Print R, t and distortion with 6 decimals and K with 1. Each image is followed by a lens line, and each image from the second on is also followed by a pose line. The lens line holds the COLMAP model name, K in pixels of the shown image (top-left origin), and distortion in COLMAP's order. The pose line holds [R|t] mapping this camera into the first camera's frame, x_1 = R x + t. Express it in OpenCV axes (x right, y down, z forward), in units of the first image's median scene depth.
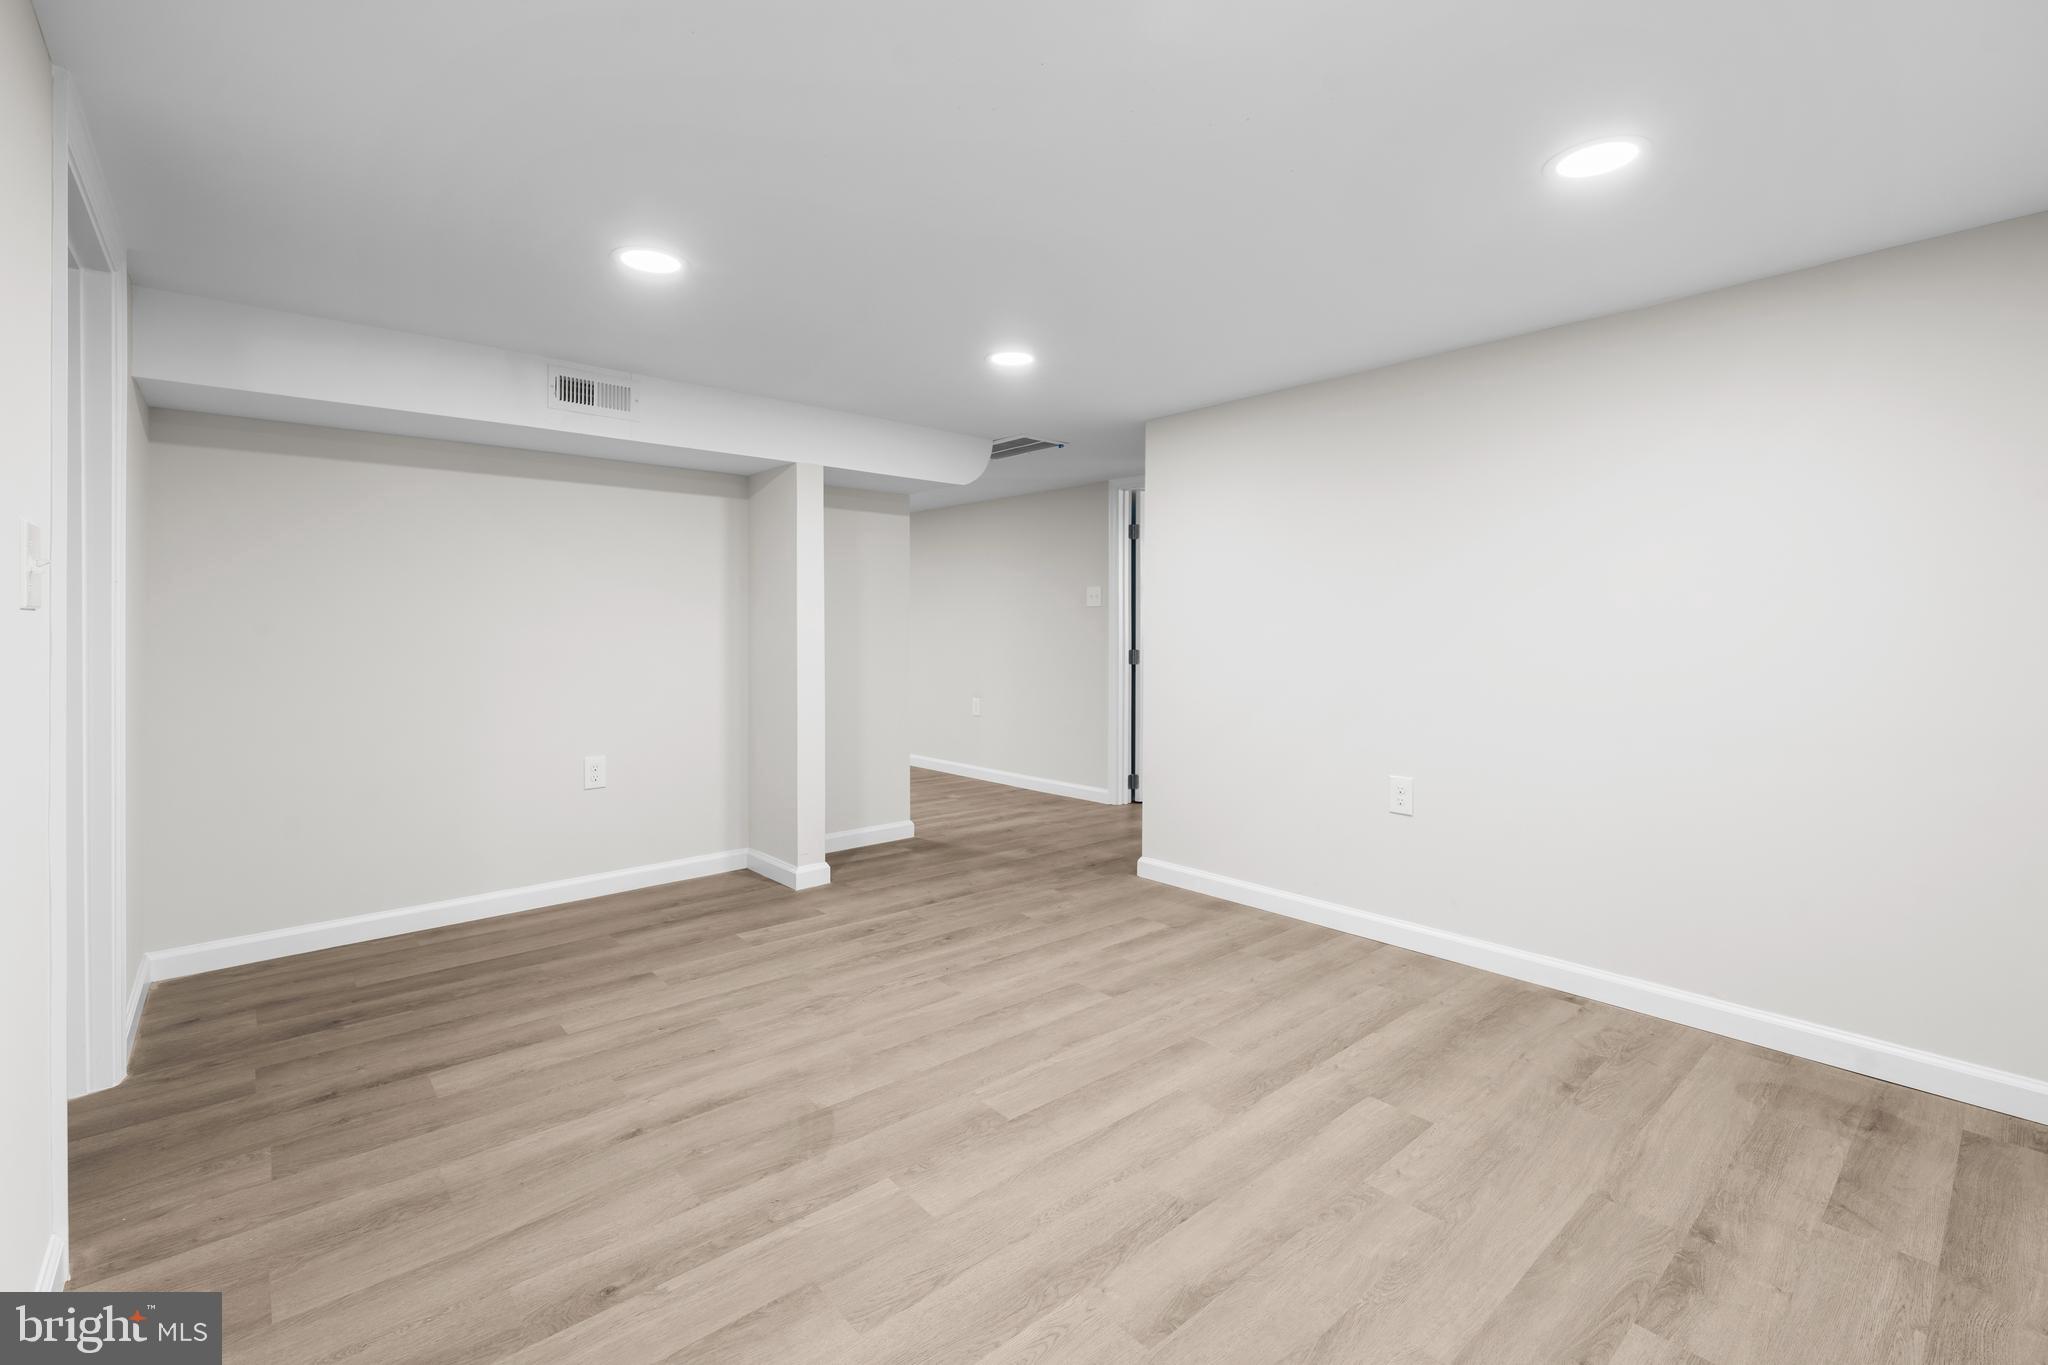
lens RADIAL K [[895.1, 0, 1023.6], [0, 895.1, 614.4], [0, 0, 1]] dist [-0.001080, 0.000122]
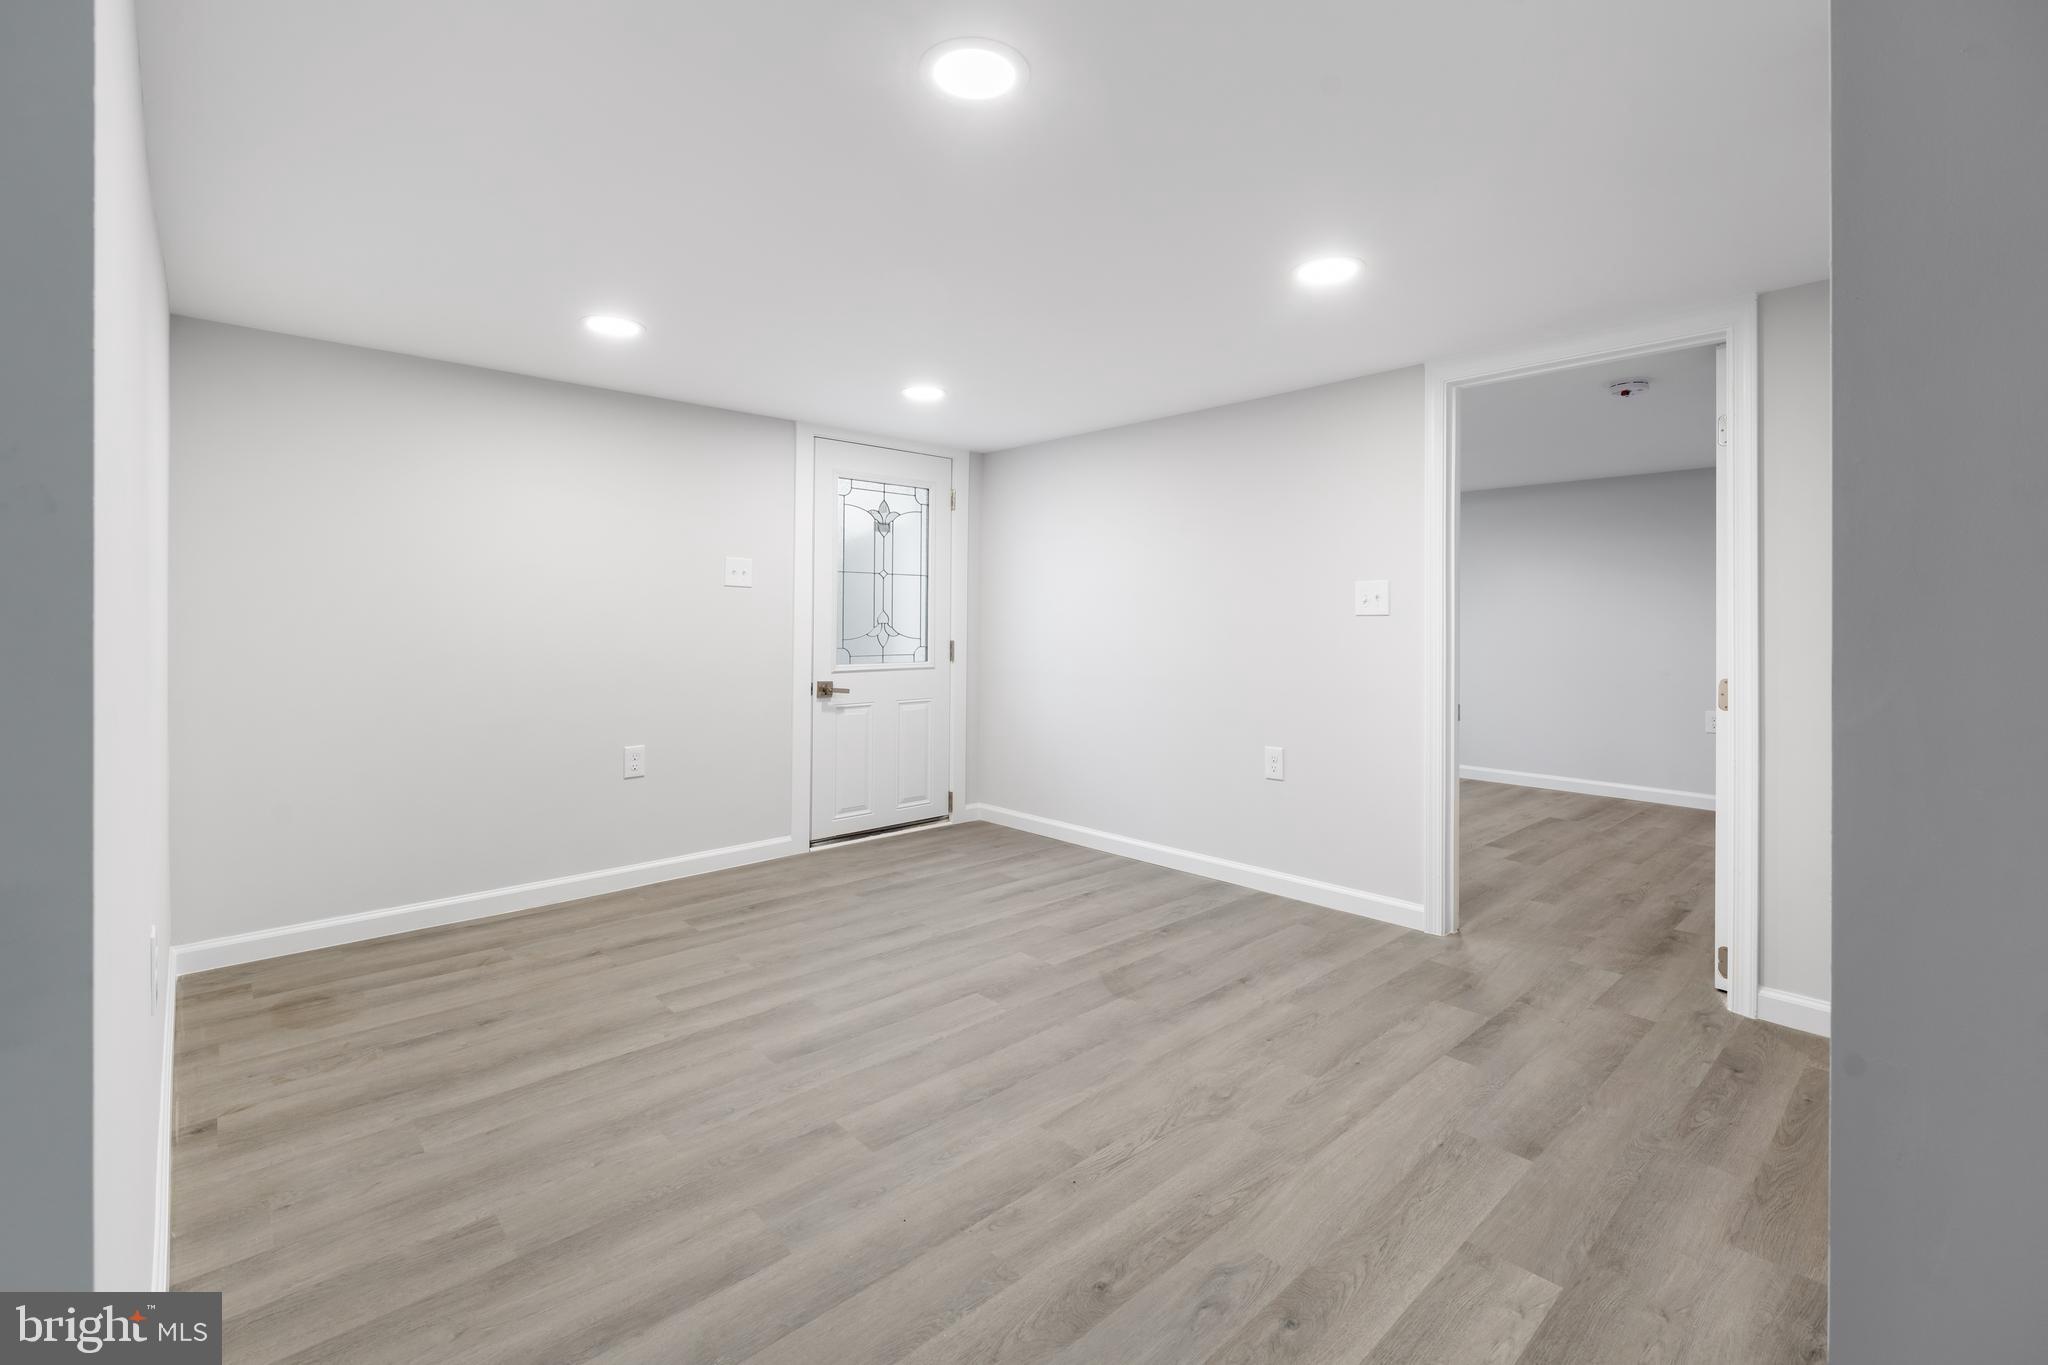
lens RADIAL K [[895.1, 0, 1023.6], [0, 895.1, 614.4], [0, 0, 1]] dist [-0.001080, 0.000122]
pose [[-0.999645, -0.004526, -0.026256, -0.040546], [-0.003953, 0.999754, -0.021813, 0.028056], [0.026348, -0.021702, -0.999417, 1.992359]]
